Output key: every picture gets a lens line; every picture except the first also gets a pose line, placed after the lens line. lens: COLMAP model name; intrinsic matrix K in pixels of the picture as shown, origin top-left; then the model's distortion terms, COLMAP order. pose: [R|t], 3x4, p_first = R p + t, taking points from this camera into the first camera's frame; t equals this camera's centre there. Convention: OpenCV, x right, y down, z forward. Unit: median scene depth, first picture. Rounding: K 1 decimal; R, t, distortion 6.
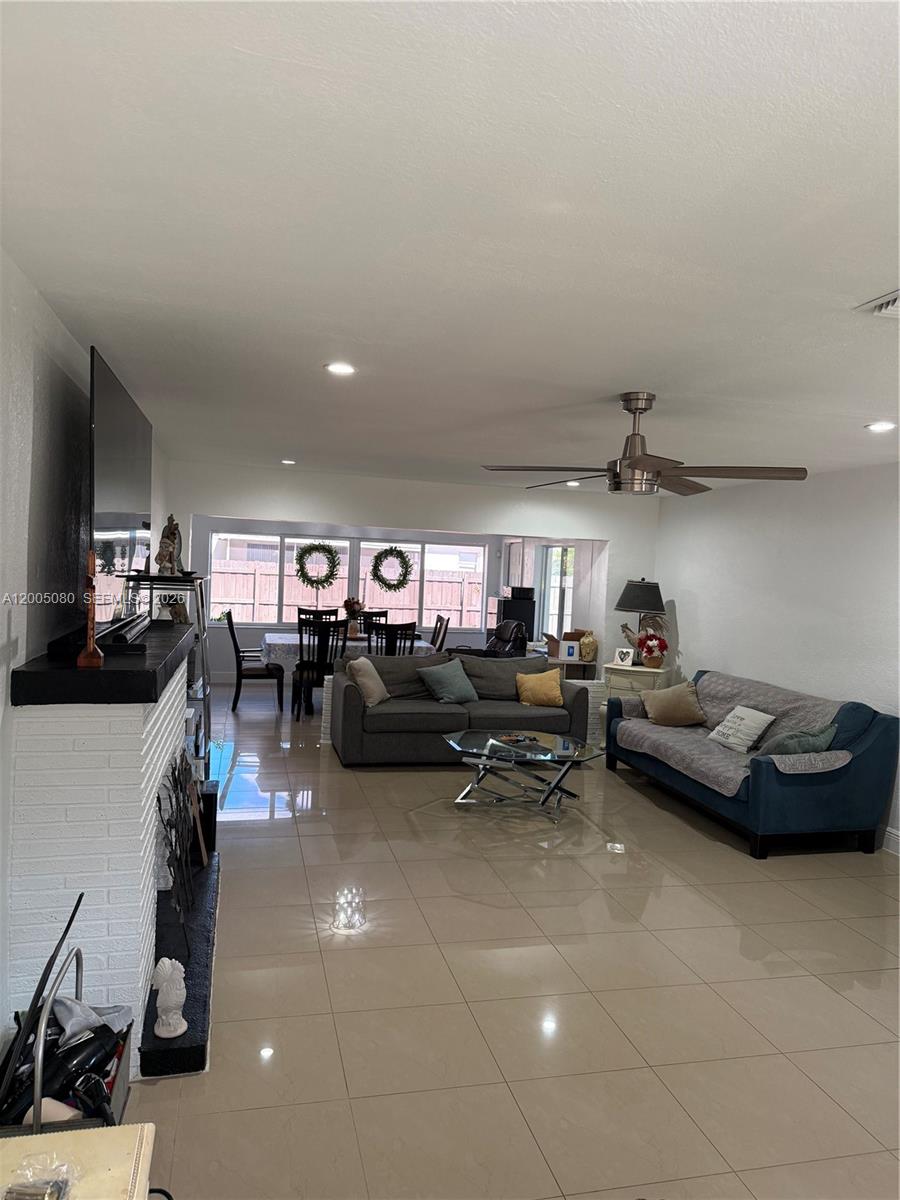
lens RADIAL K [[826.4, 0, 450.0], [0, 826.4, 600.0], [0, 0, 1]] dist [0.120794, -0.151567]
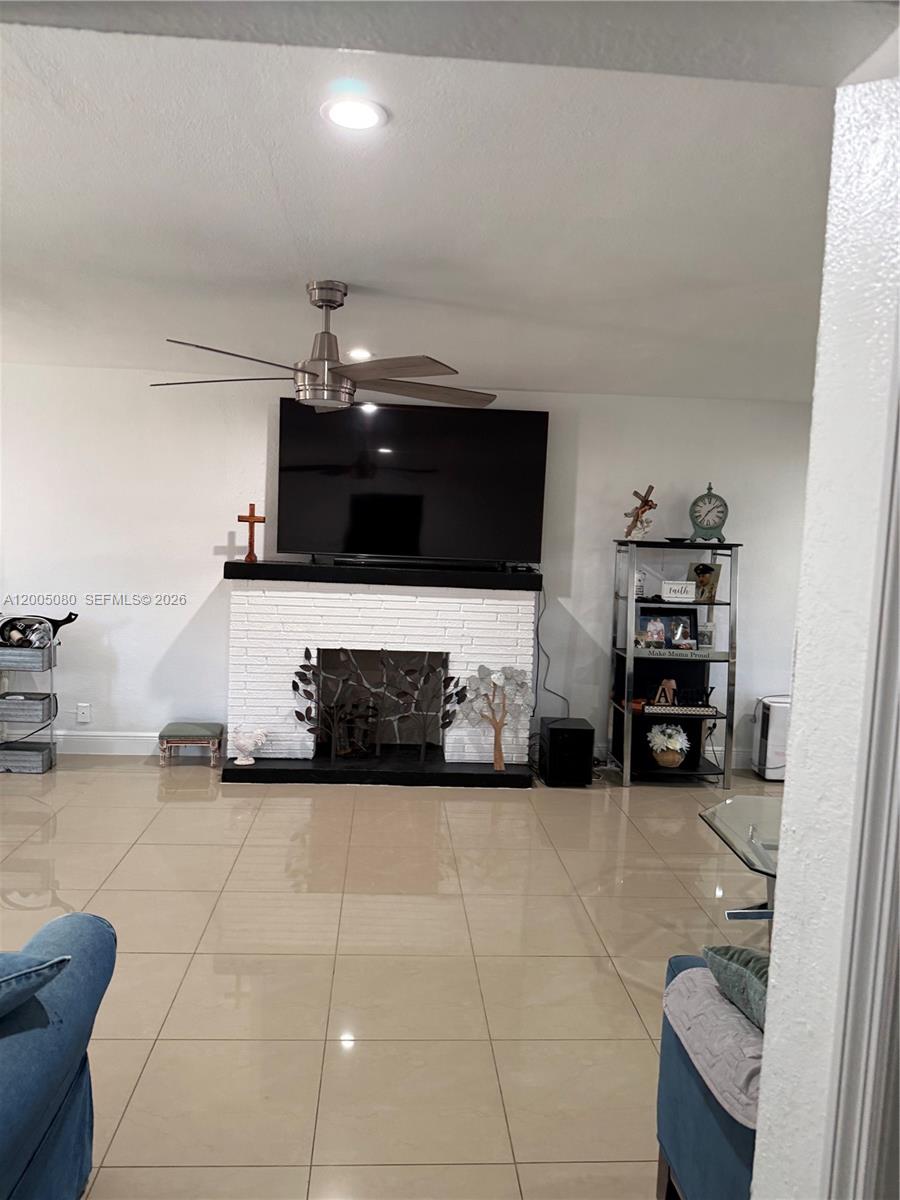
lens RADIAL K [[844.3, 0, 450.0], [0, 844.3, 600.0], [0, 0, 1]] dist [0.105801, -0.169692]
pose [[-0.179154, 0.033793, -0.983241, 0.358033], [-0.087788, 0.994874, 0.050188, 0.006784], [0.979897, 0.095308, -0.175269, 0.437265]]
